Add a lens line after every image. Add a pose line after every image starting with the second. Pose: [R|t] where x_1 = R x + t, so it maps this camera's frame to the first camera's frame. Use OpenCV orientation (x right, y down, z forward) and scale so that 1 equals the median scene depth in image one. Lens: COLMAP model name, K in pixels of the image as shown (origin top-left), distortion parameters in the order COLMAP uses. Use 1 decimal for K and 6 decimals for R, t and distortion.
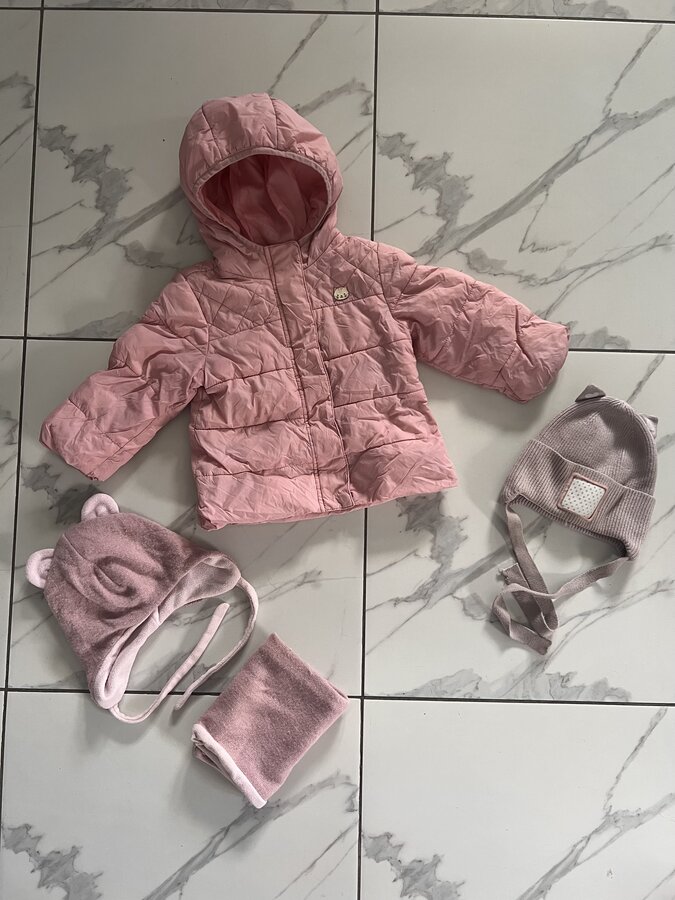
lens RADIAL K [[671.1, 0, 338.9], [0, 671.1, 450.6], [0, 0, 1]] dist [0.032407, -0.046961]
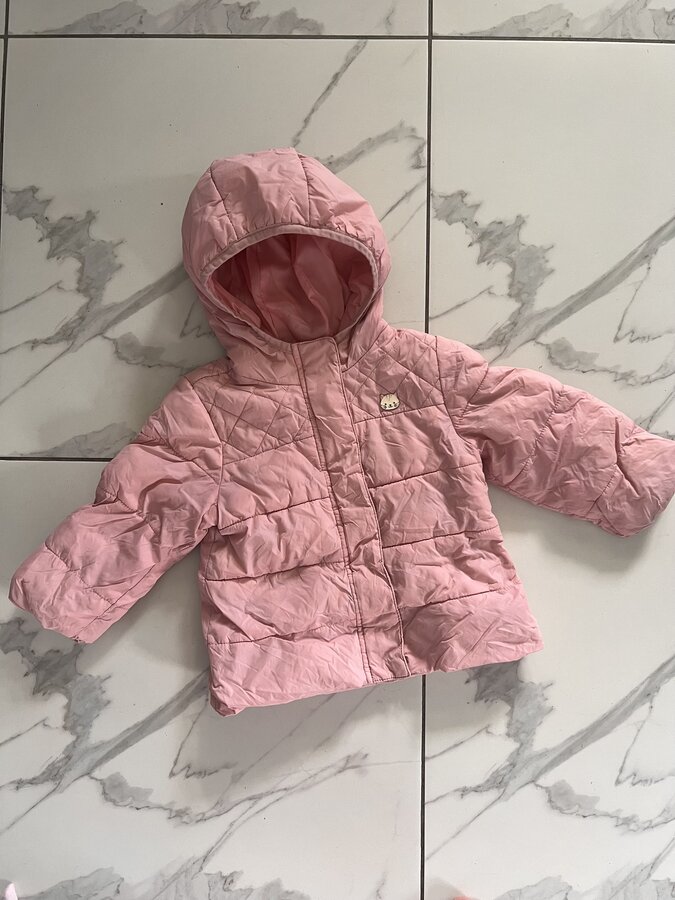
lens RADIAL K [[671.1, 0, 341.1], [0, 671.1, 453.1], [0, 0, 1]] dist [0.032407, -0.046961]
pose [[0.999937, -0.009296, -0.006221, -0.049357], [0.009408, 0.999791, 0.018163, -0.187510], [0.006051, -0.018220, 0.999816, 0.213499]]
